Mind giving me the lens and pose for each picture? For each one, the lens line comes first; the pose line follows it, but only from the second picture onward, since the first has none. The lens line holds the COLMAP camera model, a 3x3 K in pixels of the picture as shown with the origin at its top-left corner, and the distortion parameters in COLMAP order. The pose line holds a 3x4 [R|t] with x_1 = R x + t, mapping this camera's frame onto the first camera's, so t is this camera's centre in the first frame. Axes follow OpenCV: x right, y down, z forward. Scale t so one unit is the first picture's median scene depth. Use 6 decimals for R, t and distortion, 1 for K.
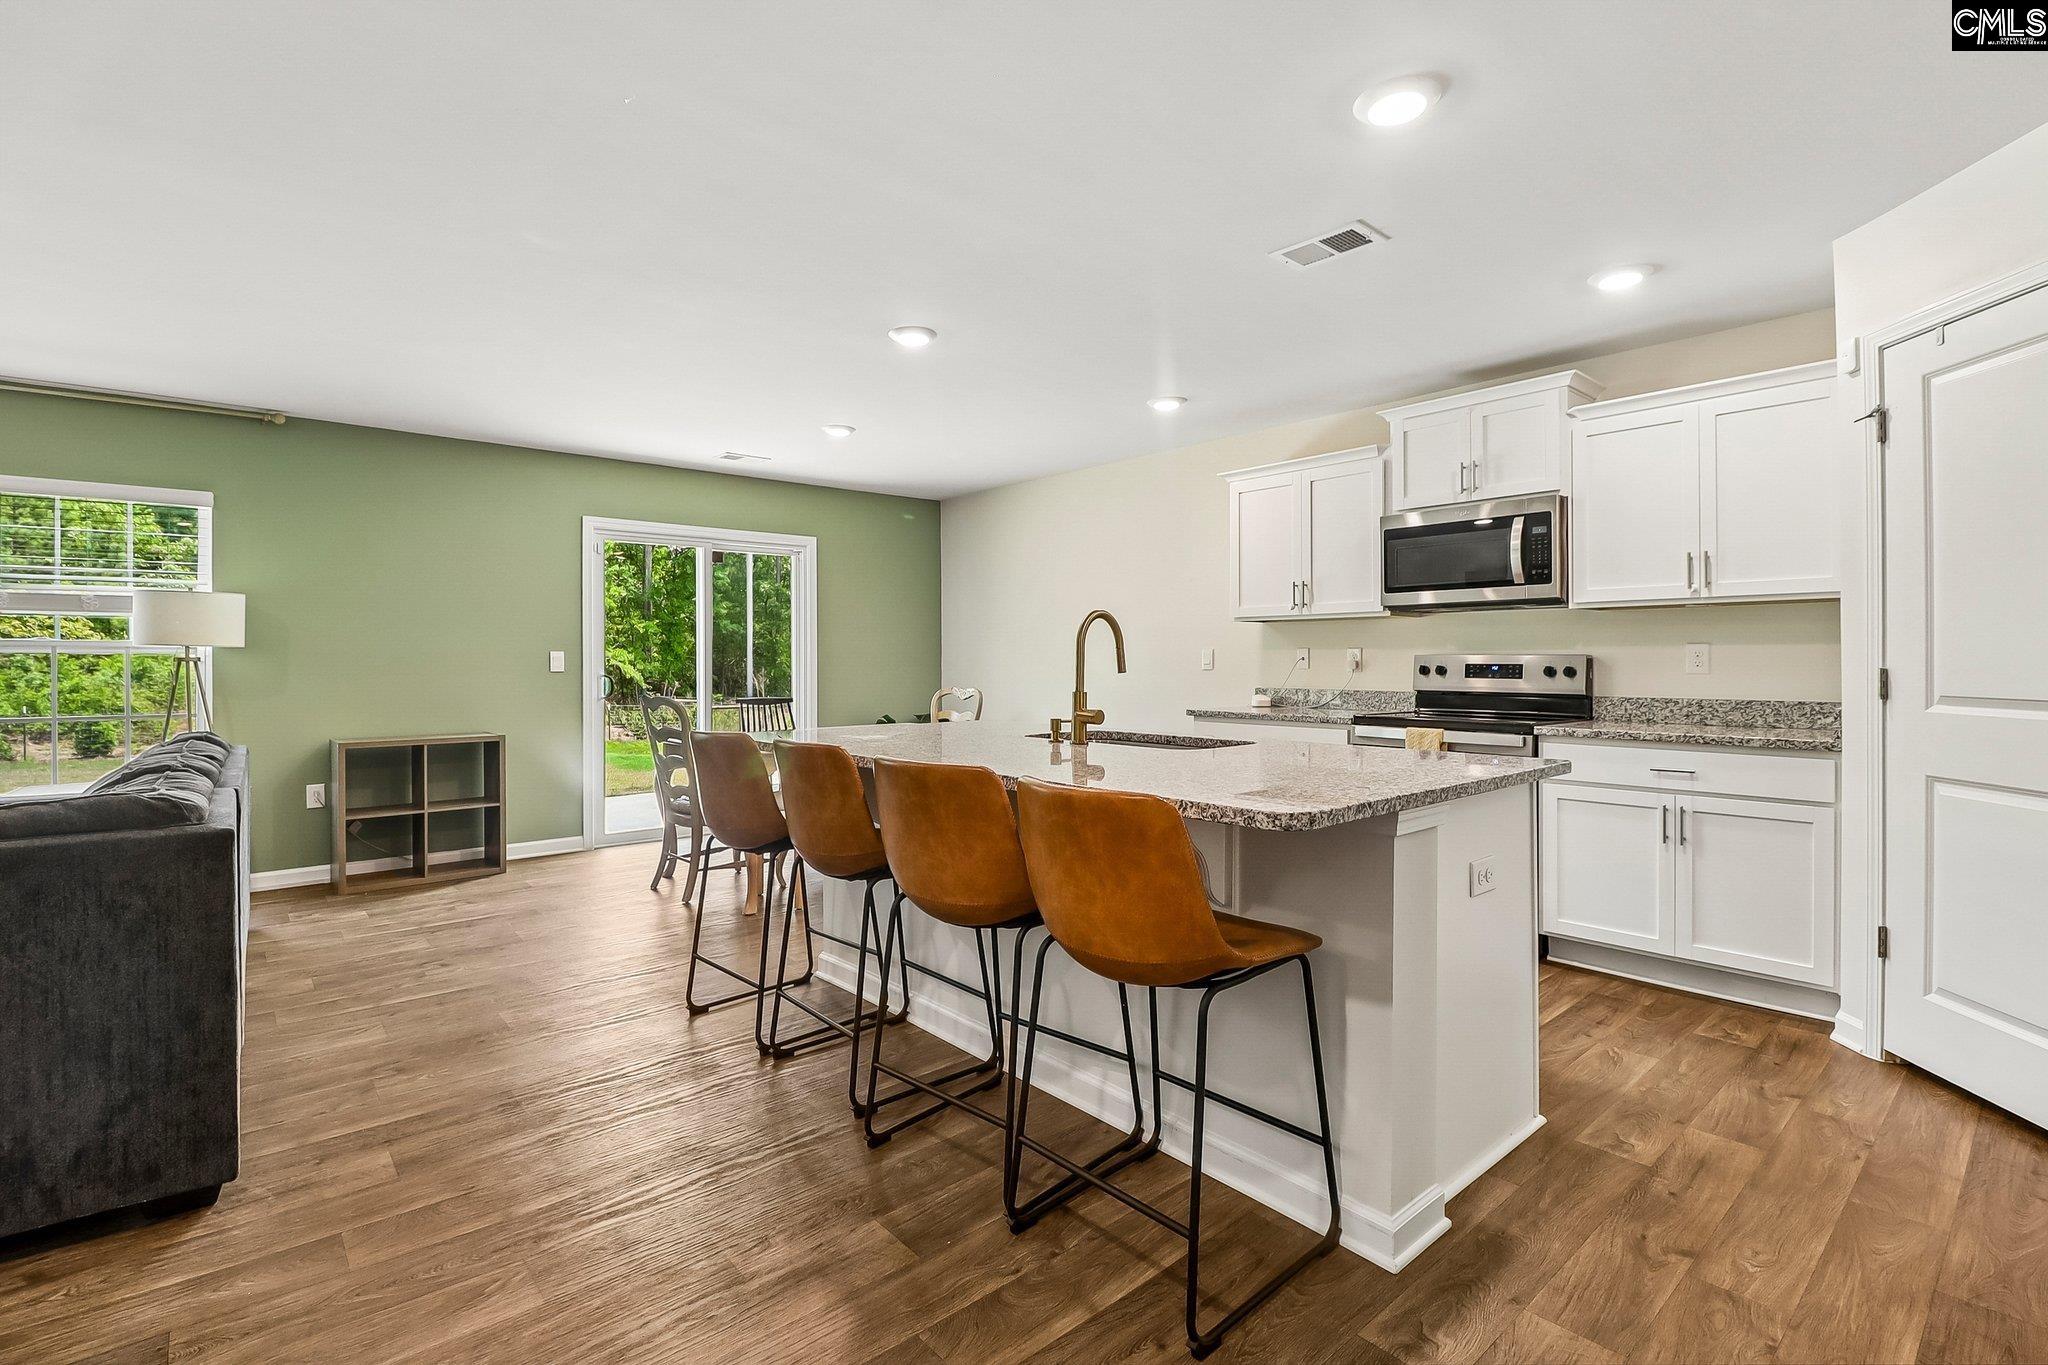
lens RADIAL K [[949.1, 0, 1022.6], [0, 949.1, 658.8], [0, 0, 1]] dist [0.002055, -0.012714]
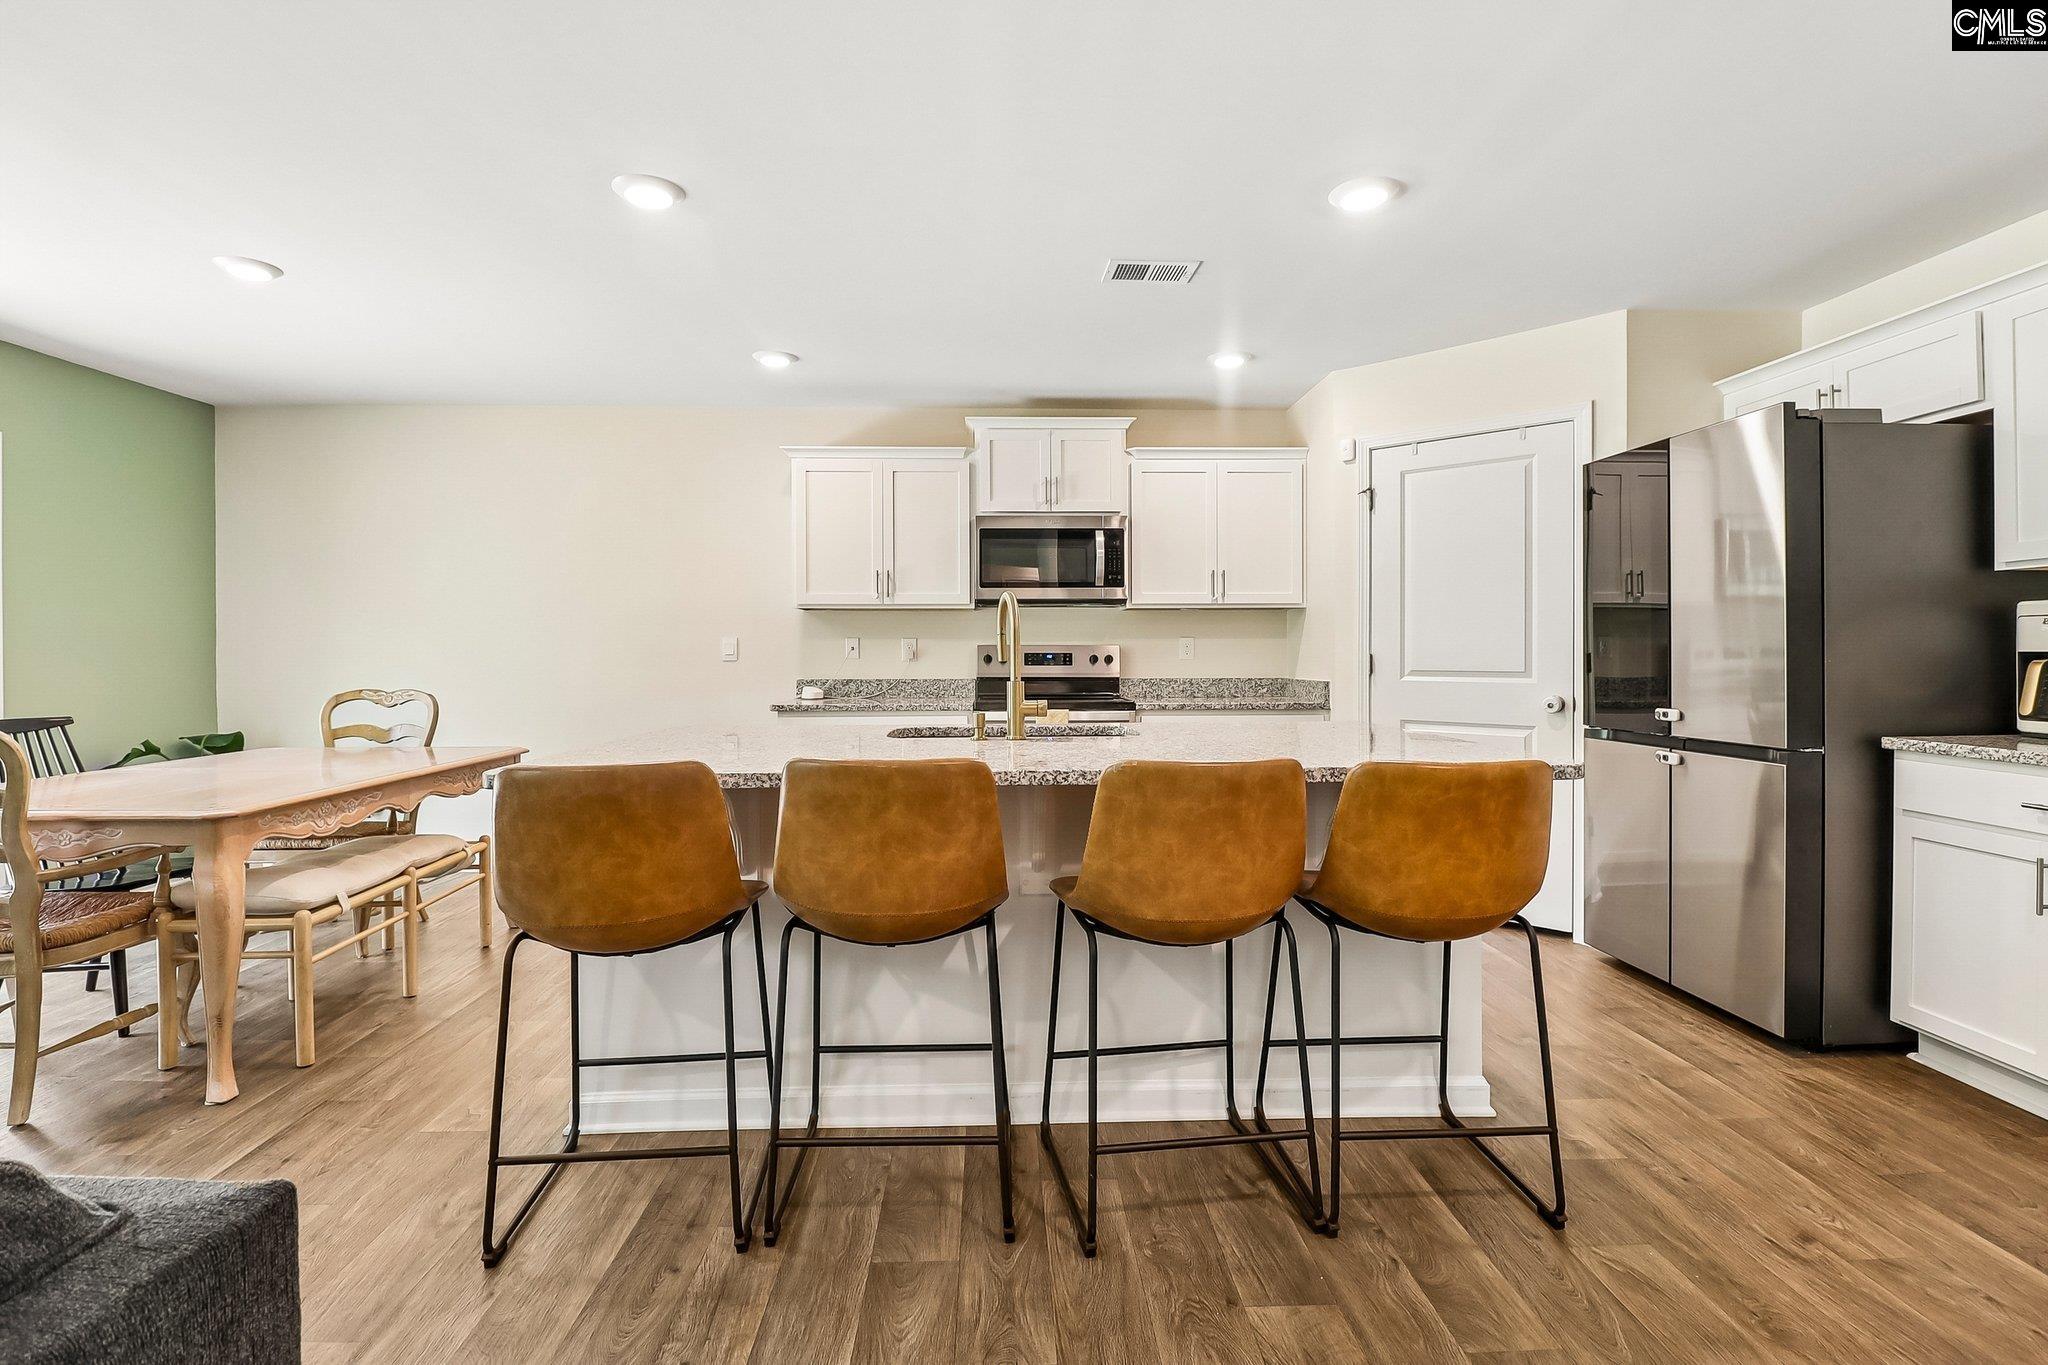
lens RADIAL K [[949.1, 0, 1022.6], [0, 949.1, 658.8], [0, 0, 1]] dist [0.002055, -0.012714]
pose [[0.628501, -0.005613, 0.777788, -0.454907], [0.001174, 0.999980, 0.006268, 0.005520], [-0.777808, -0.003026, 0.628495, 0.307588]]
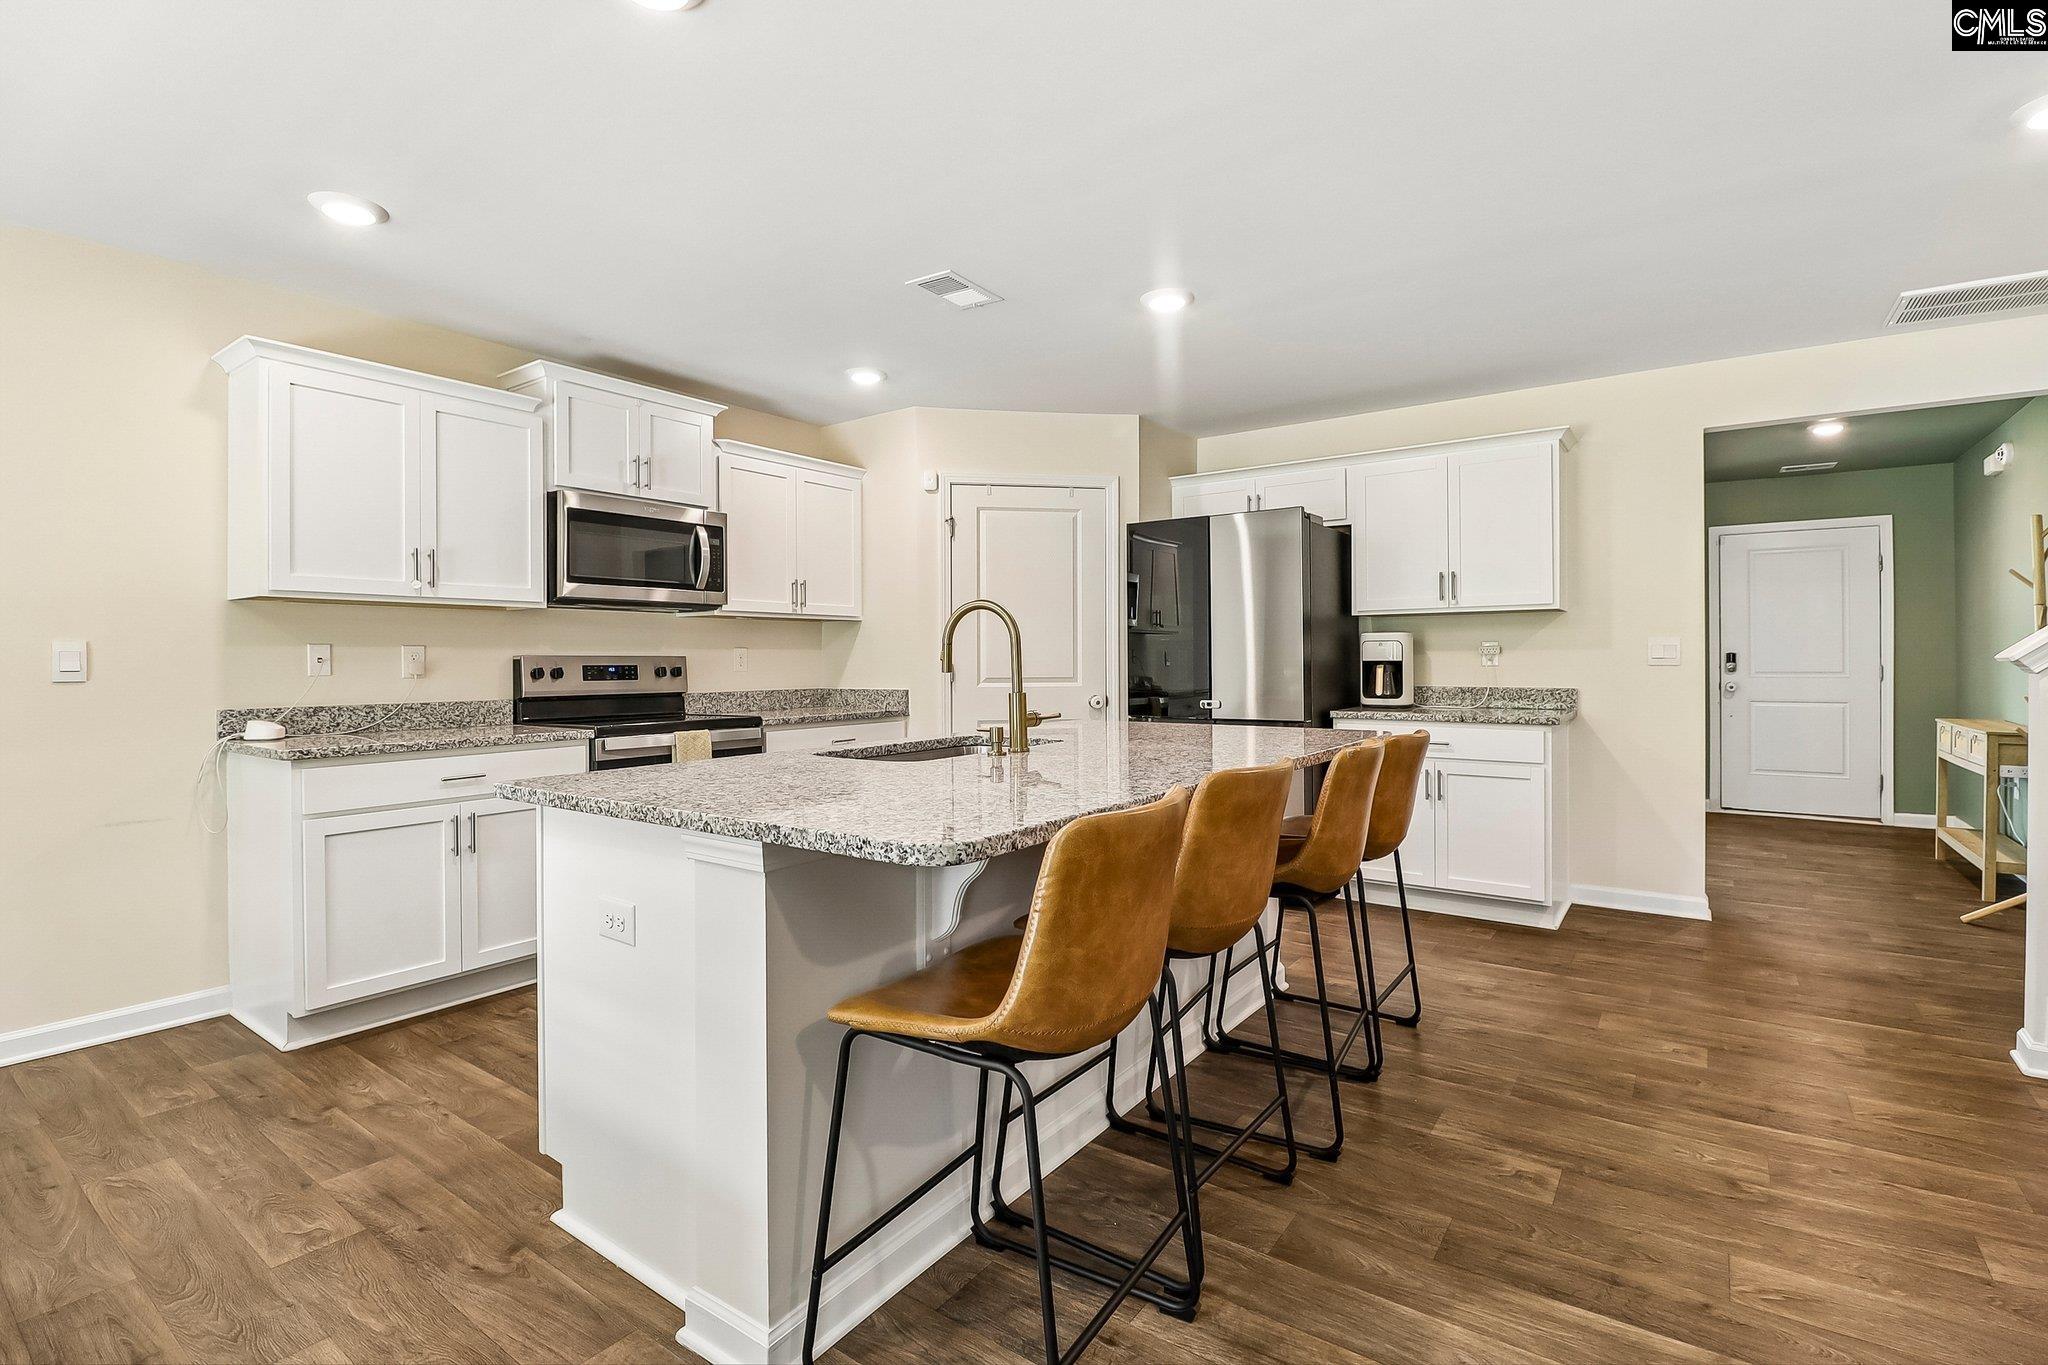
lens RADIAL K [[943.9, 0, 1033.5], [0, 943.9, 661.8], [0, 0, 1]] dist [0.002667, -0.013340]
pose [[-0.235676, 0.002187, 0.971829, -0.570041], [0.005942, 0.999982, -0.000809, 0.005597], [-0.971814, 0.005584, -0.235685, 0.852477]]
